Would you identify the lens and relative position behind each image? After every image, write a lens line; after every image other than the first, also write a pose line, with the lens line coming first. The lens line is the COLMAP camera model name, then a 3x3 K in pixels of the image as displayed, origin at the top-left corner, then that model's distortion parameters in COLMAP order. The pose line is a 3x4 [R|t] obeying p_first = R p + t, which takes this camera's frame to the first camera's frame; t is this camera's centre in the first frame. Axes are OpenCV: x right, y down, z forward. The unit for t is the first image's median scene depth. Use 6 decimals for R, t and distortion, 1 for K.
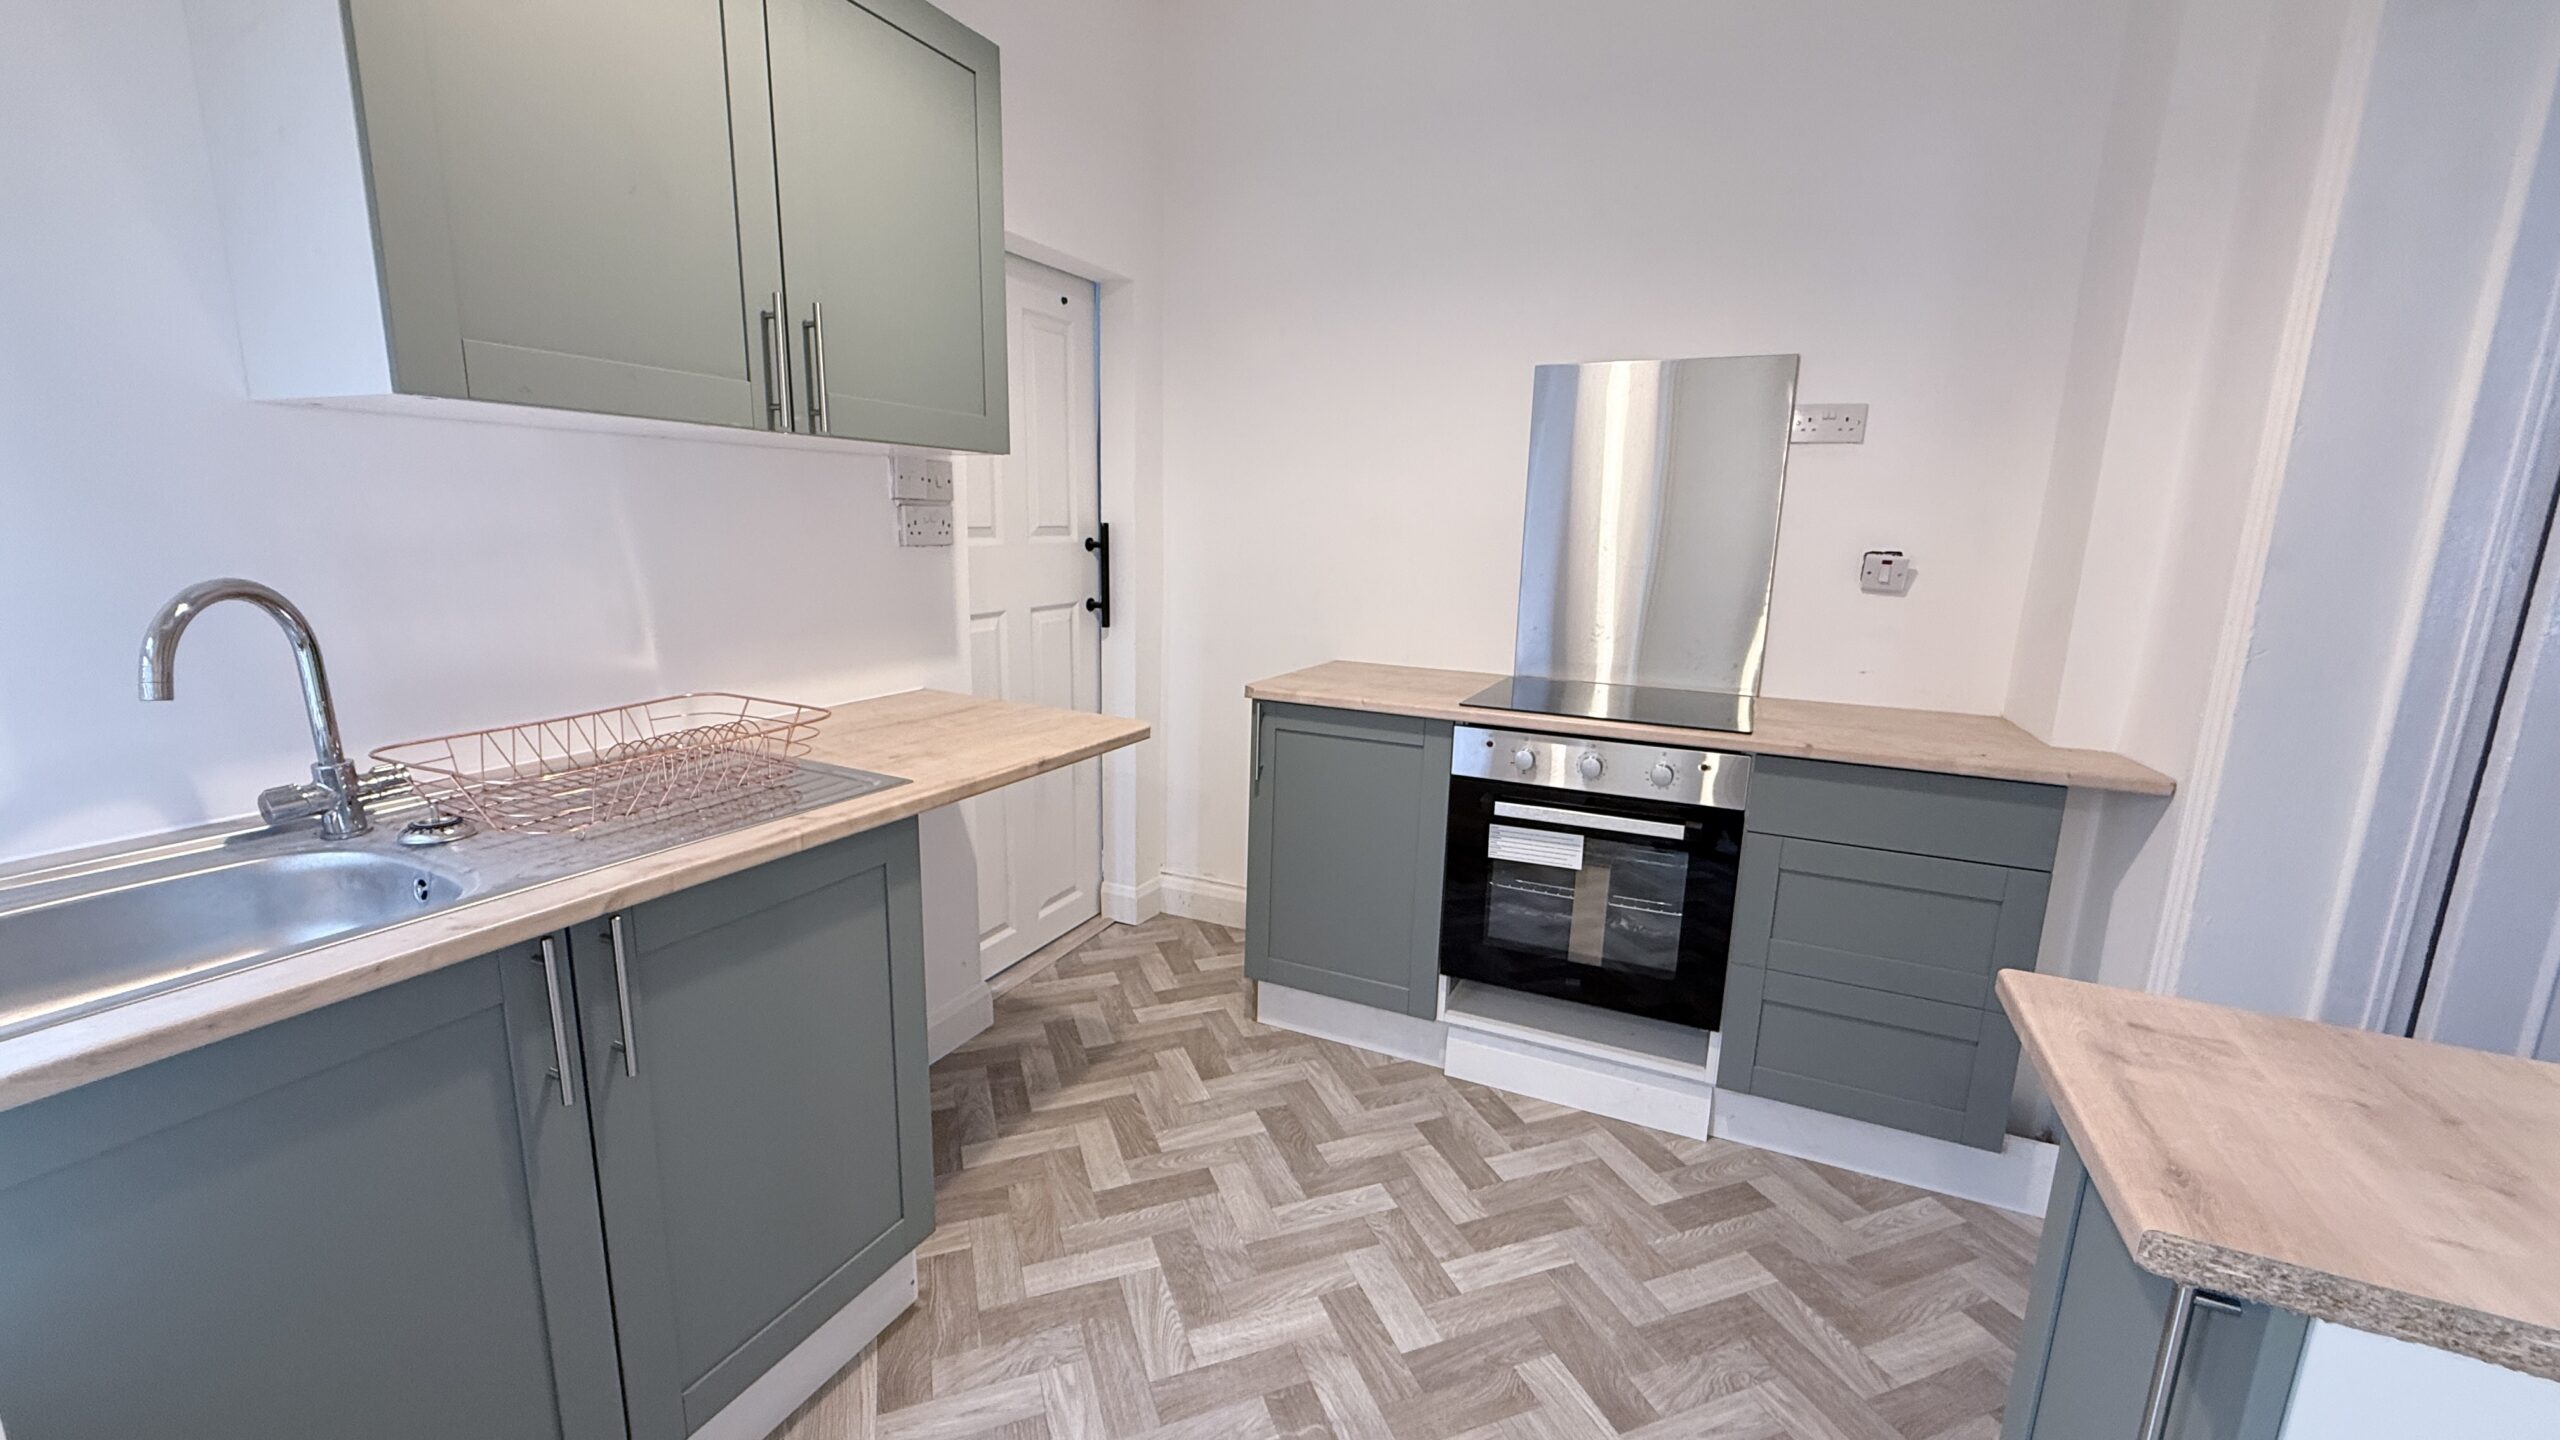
lens RADIAL K [[1007.6, 0, 1267.6], [0, 1007.6, 724.4], [0, 0, 1]] dist [0.001015, 0.000188]
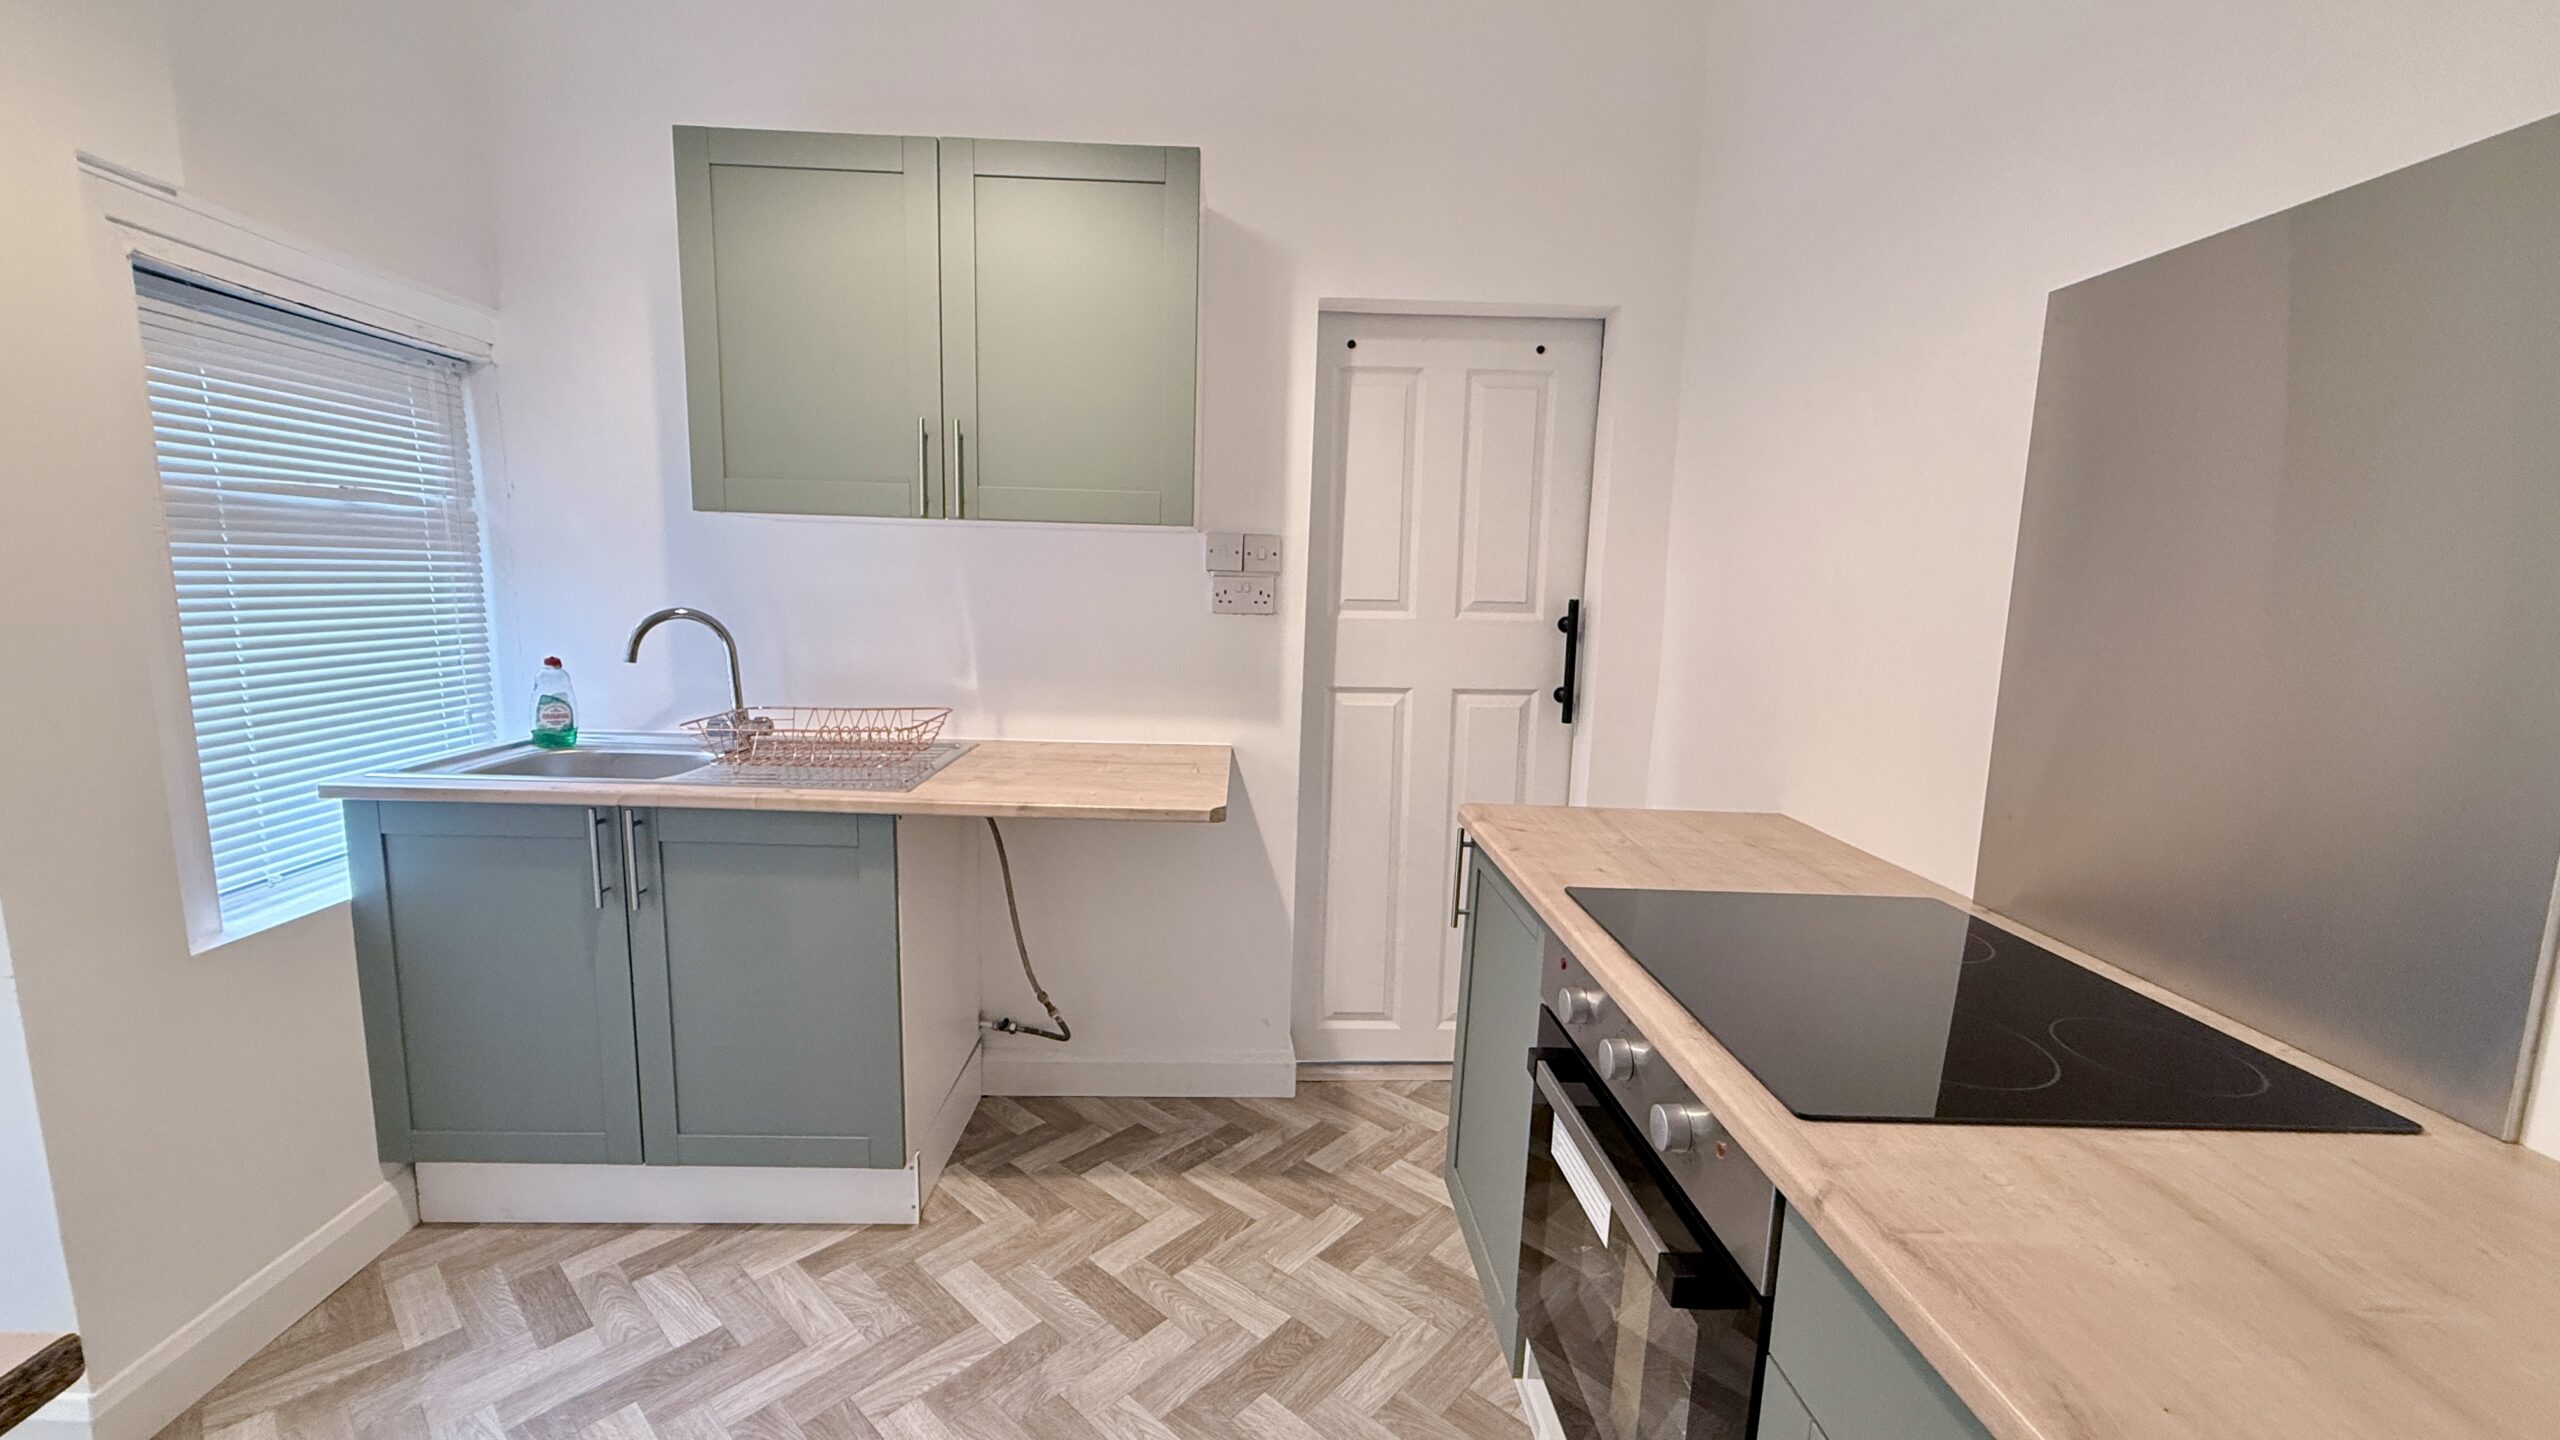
lens RADIAL K [[1007.6, 0, 1267.6], [0, 1007.6, 724.4], [0, 0, 1]] dist [0.001015, 0.000188]
pose [[0.459237, 0.119574, -0.880229, 0.724255], [-0.193690, 0.980536, 0.032148, -0.115957], [0.866941, 0.155728, 0.473458, 0.610758]]
